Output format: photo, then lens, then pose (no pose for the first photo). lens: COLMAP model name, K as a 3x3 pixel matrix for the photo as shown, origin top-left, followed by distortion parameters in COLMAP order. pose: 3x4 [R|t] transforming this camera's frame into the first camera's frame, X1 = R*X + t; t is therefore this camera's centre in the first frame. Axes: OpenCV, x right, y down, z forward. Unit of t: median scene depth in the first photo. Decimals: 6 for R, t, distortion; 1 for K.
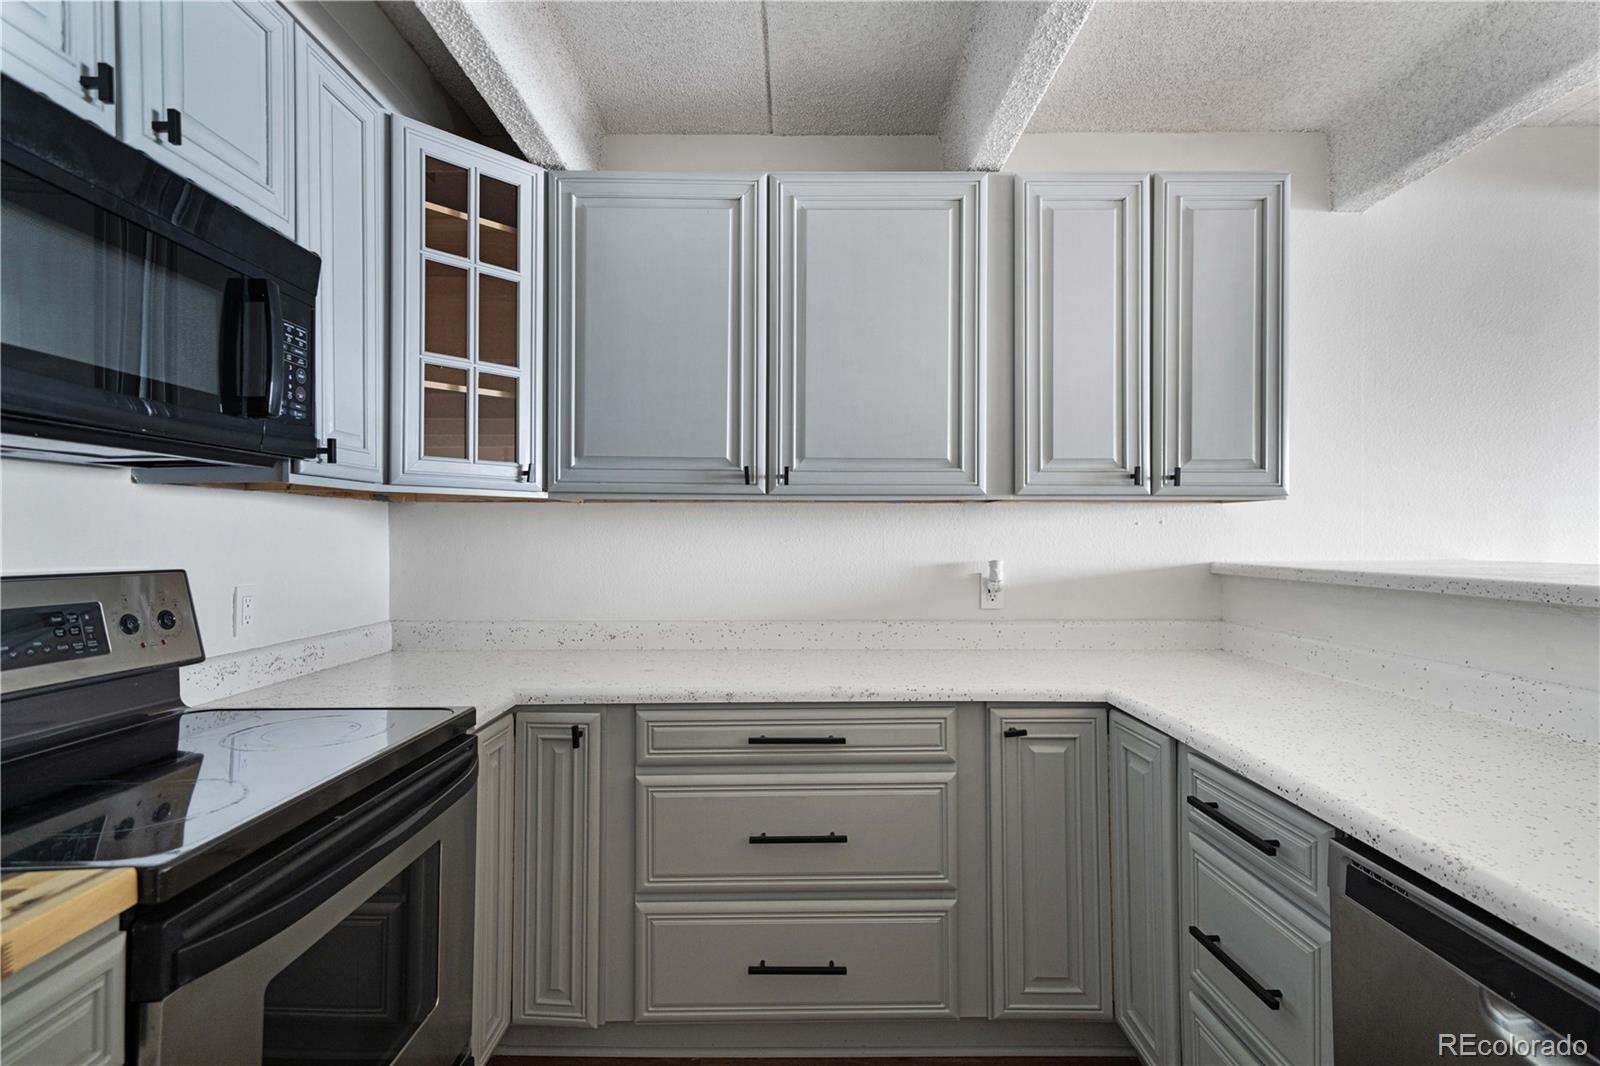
lens RADIAL K [[782.8, 0, 802.5], [0, 782.8, 531.9], [0, 0, 1]] dist [-0.018910, 0.009769]
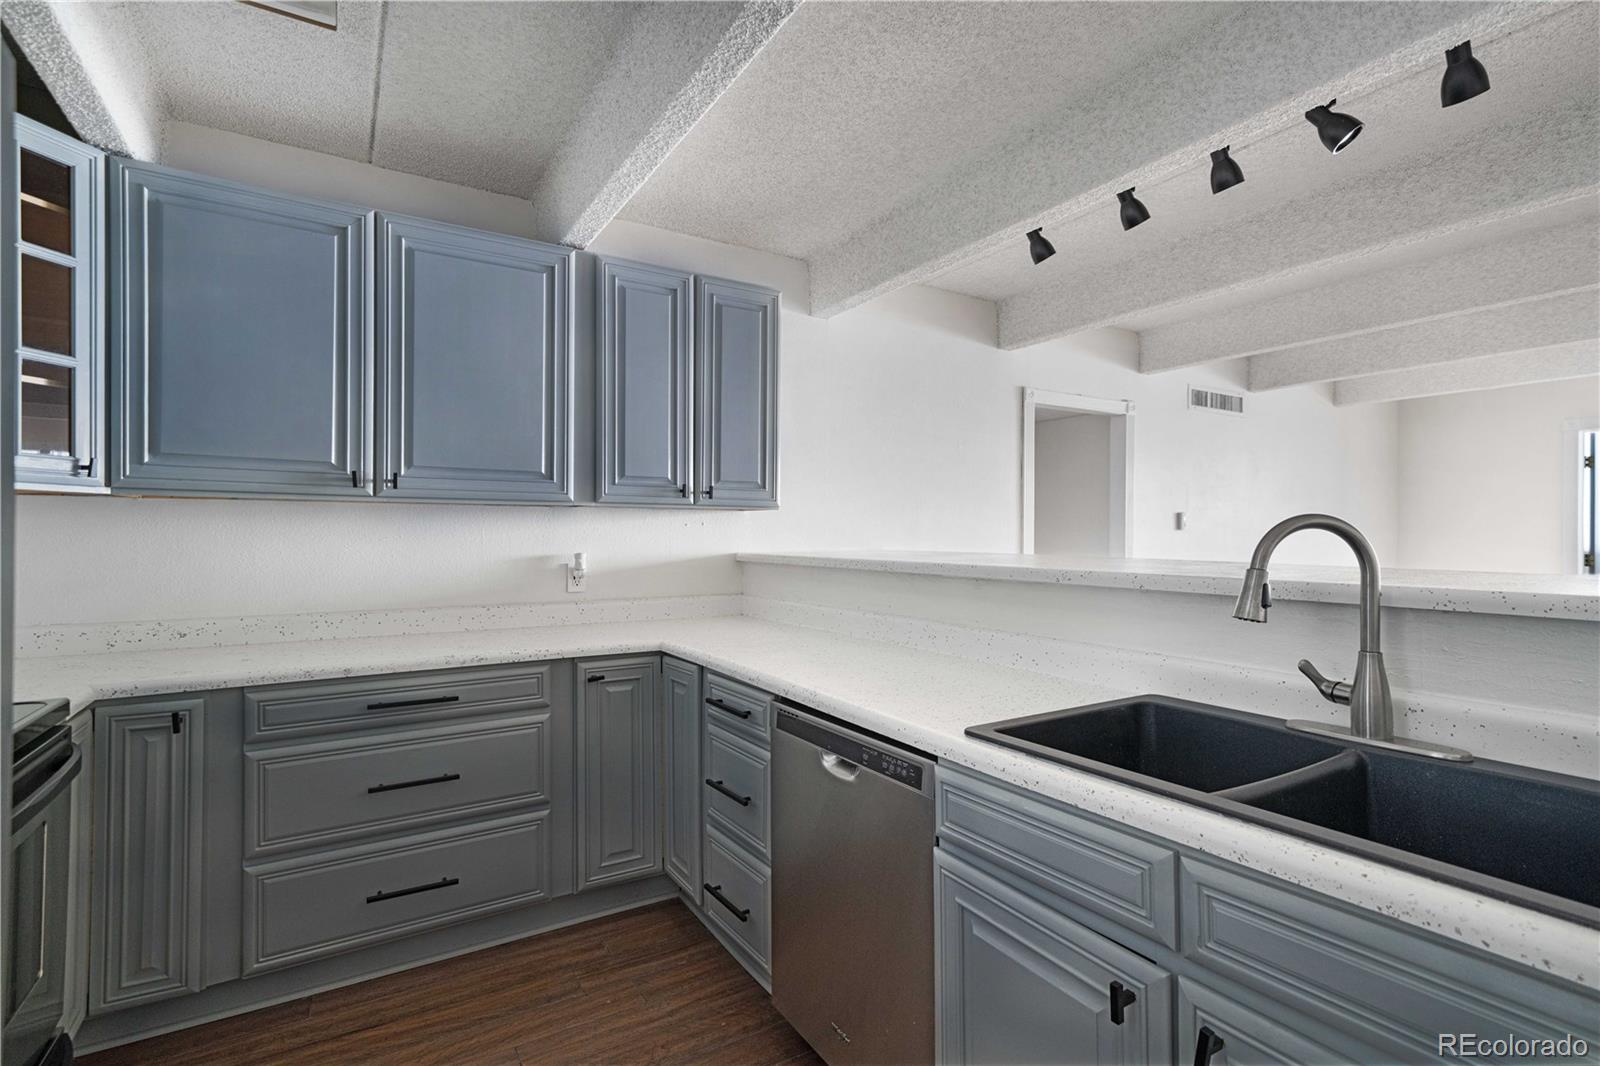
lens RADIAL K [[777.5, 0, 800.0], [0, 777.5, 533.0], [0, 0, 1]] dist [0.051325, -0.000167]
pose [[0.864356, 0.003303, 0.502870, -0.094760], [-0.005262, 0.999983, 0.002475, -0.001206], [-0.502853, -0.004785, 0.864359, -0.317948]]
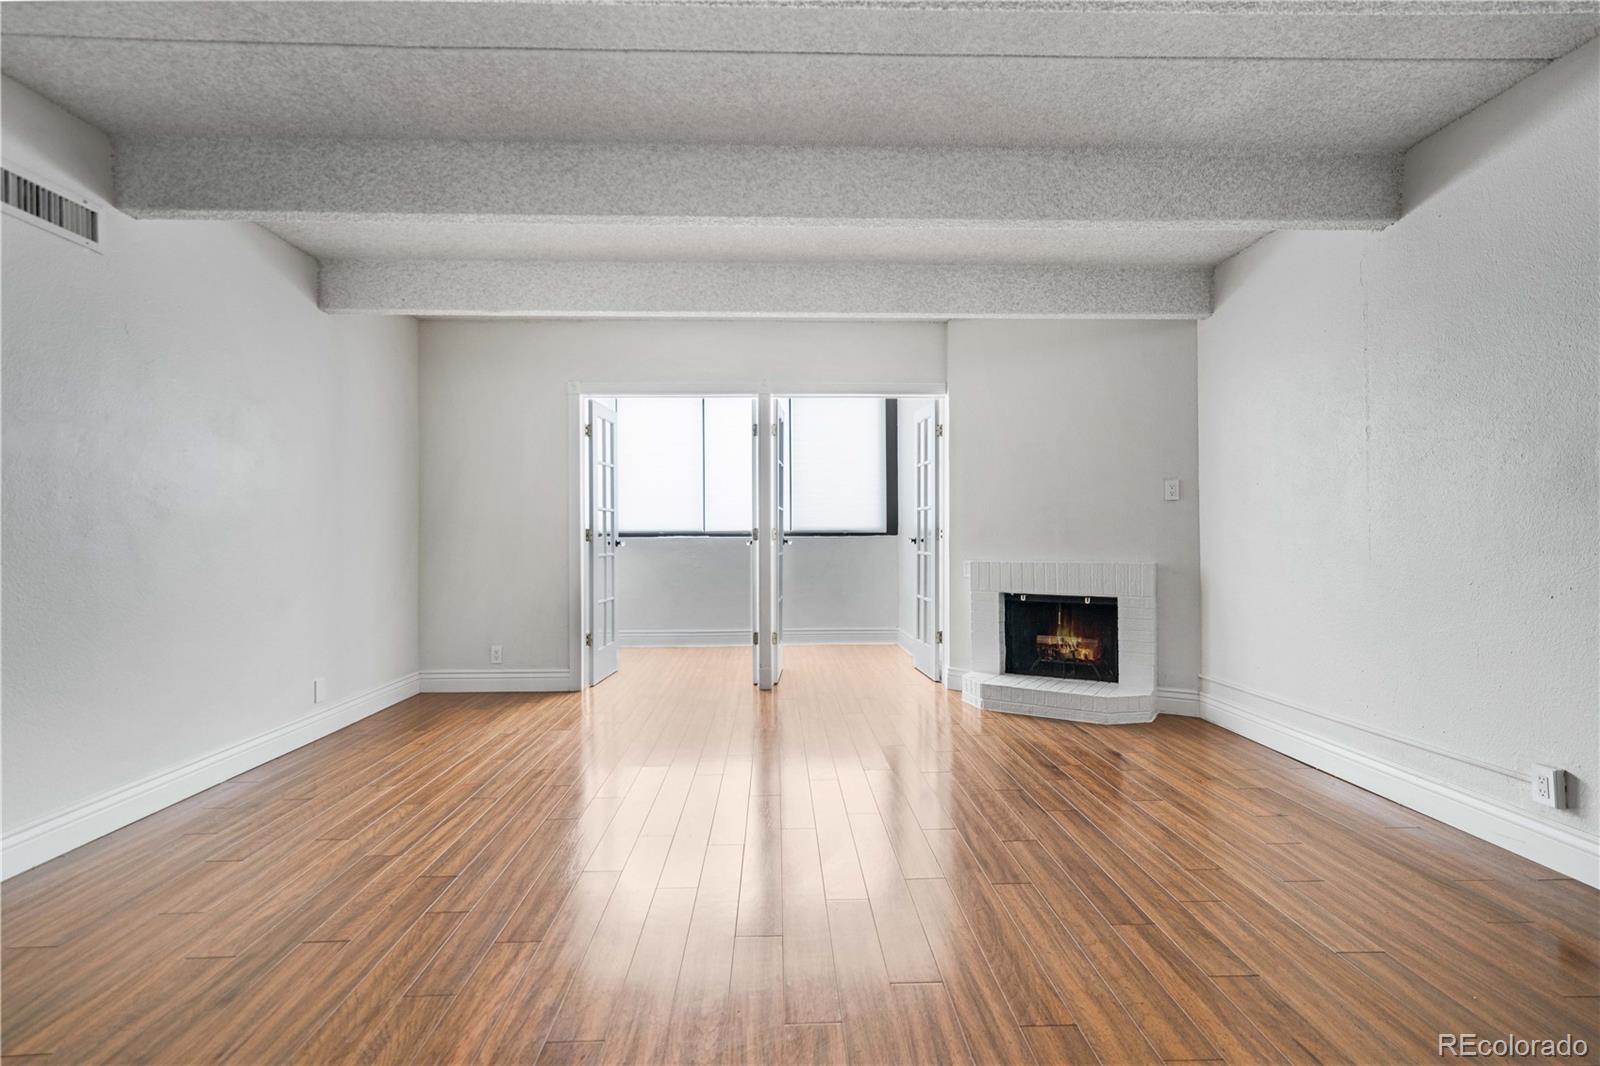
lens RADIAL K [[732.2, 0, 802.0], [0, 732.2, 530.7], [0, 0, 1]] dist [0.012627, -0.000305]
pose [[0.005377, 0.008815, 0.999947, 1.258346], [0.003559, 0.999955, -0.008834, 0.095289], [-0.999979, 0.003607, 0.005345, 0.028301]]
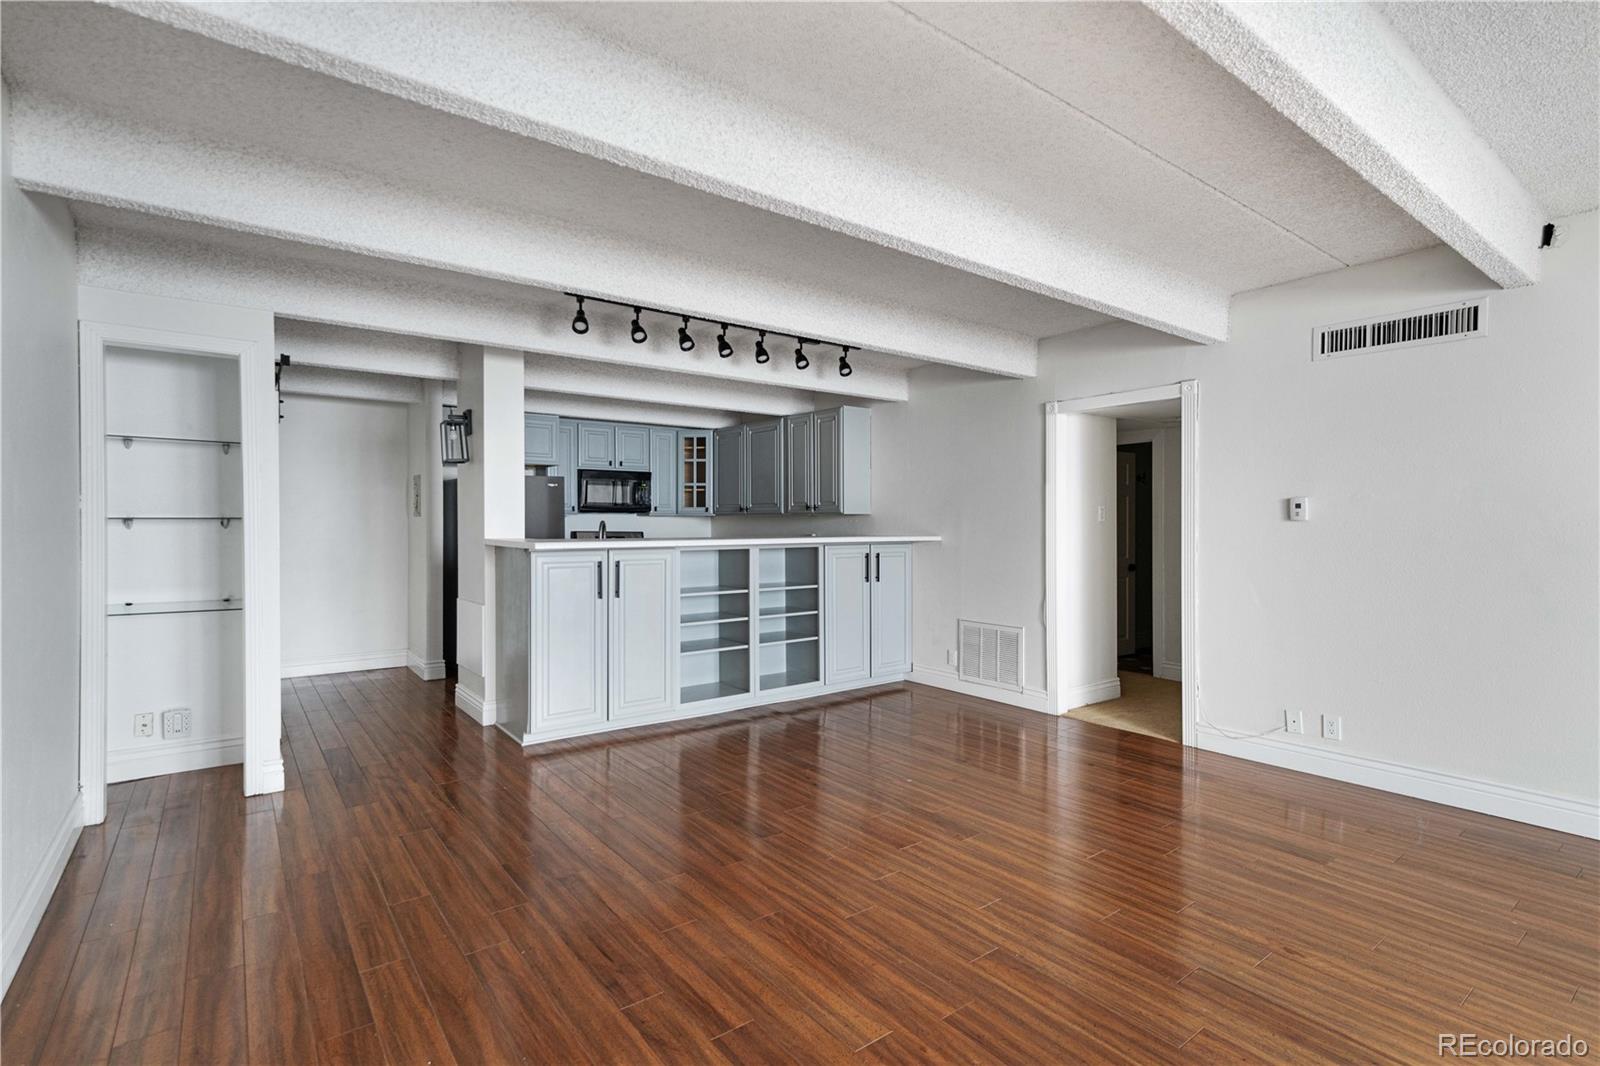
lens RADIAL K [[739.9, 0, 783.9], [0, 739.9, 523.8], [0, 0, 1]] dist [0.002472, 0.000311]
pose [[0.575214, -0.001916, -0.818001, 2.950400], [0.001768, 0.999998, -0.001100, 0.000450], [0.818001, -0.000813, 0.575216, -0.837277]]
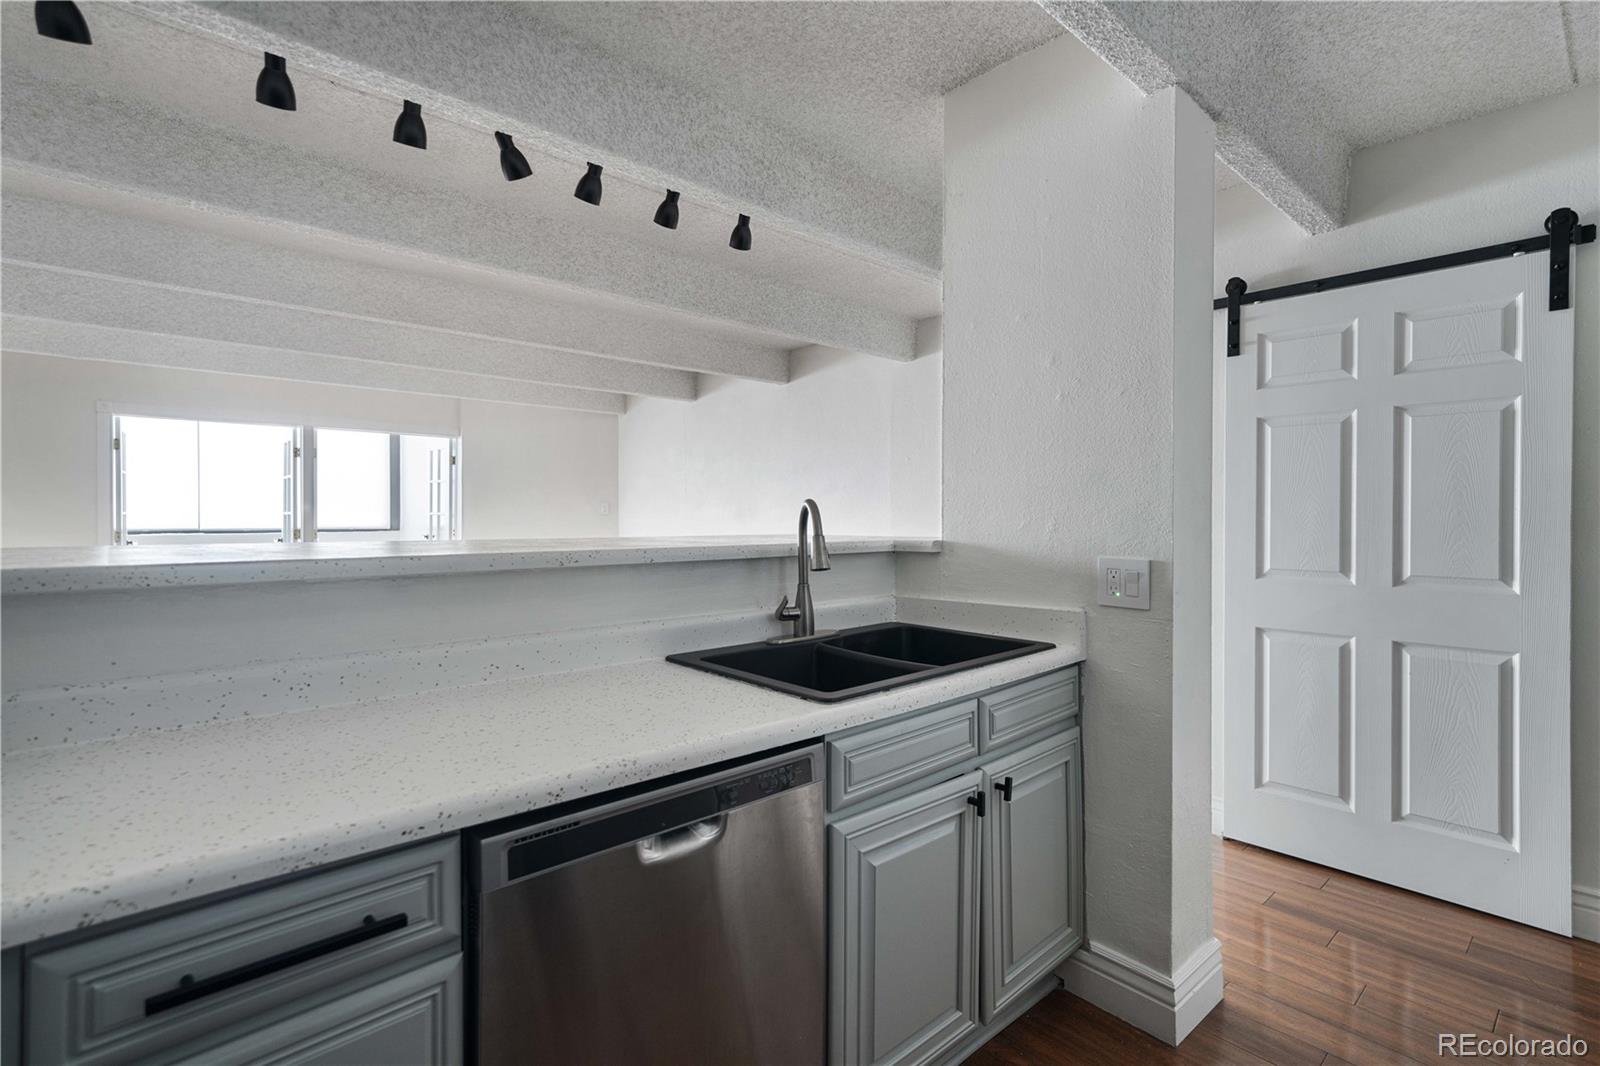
lens RADIAL K [[758.9, 0, 817.3], [0, 758.9, 519.0], [0, 0, 1]] dist [0.020926, -0.000138]
pose [[-0.662403, -0.003810, 0.749138, -0.136128], [-0.002173, 0.999993, 0.003164, 0.005552], [-0.749145, 0.000468, -0.662406, 0.675864]]
